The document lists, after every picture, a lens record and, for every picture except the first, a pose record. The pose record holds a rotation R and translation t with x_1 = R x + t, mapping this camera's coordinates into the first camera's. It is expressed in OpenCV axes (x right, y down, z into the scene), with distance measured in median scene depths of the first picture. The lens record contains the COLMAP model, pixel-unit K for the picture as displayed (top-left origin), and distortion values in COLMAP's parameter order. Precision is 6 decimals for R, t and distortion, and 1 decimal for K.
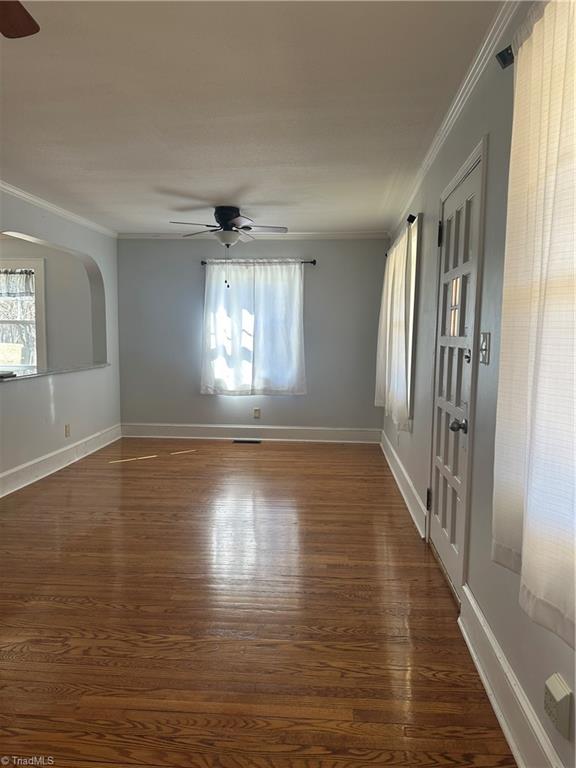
lens RADIAL K [[539.2, 0, 289.7], [0, 539.2, 384.7], [0, 0, 1]] dist [0.056723, -0.060877]
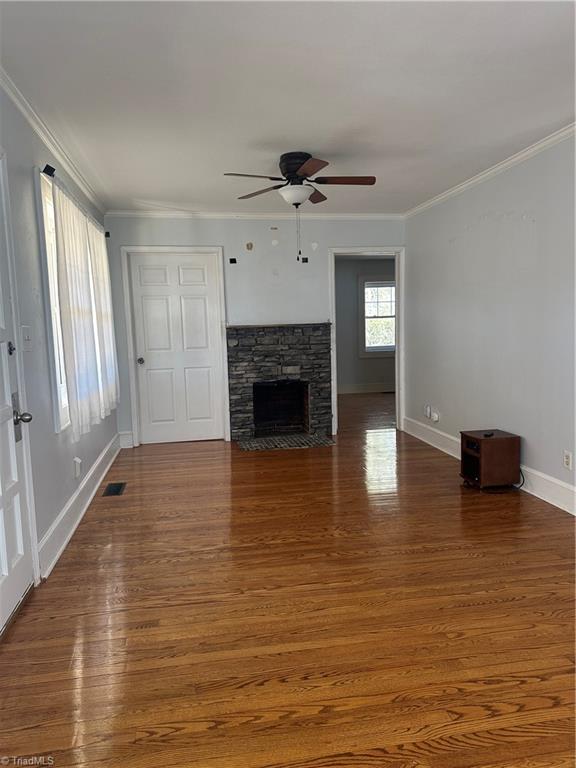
lens RADIAL K [[539.2, 0, 285.2], [0, 539.2, 384.4], [0, 0, 1]] dist [0.056723, -0.060877]
pose [[-0.966815, 0.049222, -0.250690, 0.095459], [-0.001061, 0.980482, 0.196605, -0.201082], [0.255474, 0.190346, -0.947893, 2.239204]]
